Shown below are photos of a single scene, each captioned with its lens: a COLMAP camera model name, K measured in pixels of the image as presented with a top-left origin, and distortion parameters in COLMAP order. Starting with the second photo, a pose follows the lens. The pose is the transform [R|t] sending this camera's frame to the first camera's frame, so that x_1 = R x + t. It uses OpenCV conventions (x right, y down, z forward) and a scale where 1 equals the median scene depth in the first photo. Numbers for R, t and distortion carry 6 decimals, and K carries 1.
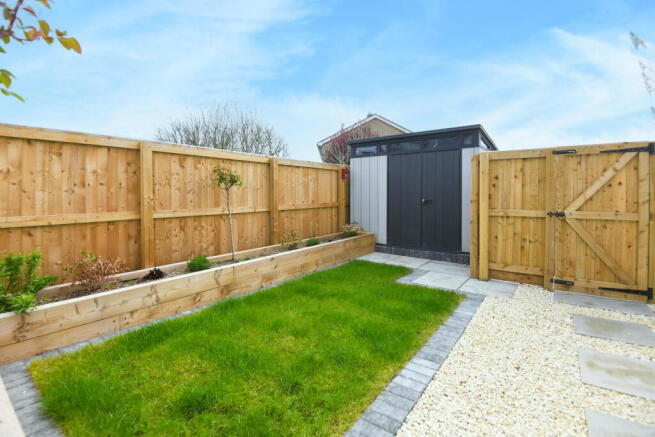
lens RADIAL K [[317.8, 0, 315.9], [0, 317.8, 196.7], [0, 0, 1]] dist [-0.018526, -0.001051]
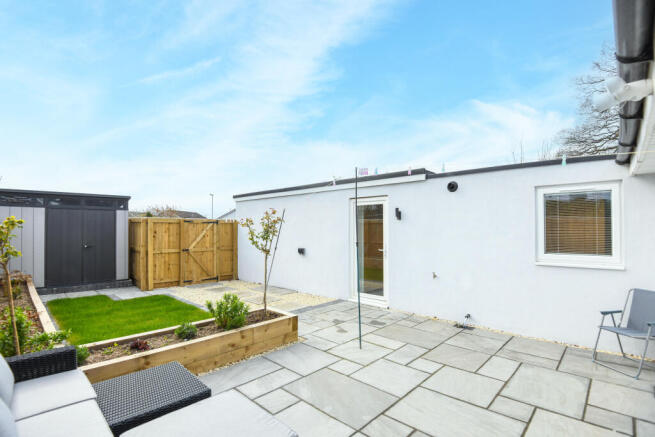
lens RADIAL K [[317.8, 0, 327.2], [0, 317.8, 222.6], [0, 0, 1]] dist [-0.018526, -0.001051]
pose [[0.140163, 0.019102, 0.989944, -1.143536], [0.008642, 0.999752, -0.020514, -0.072502], [-0.990091, 0.011430, 0.139963, -0.236778]]
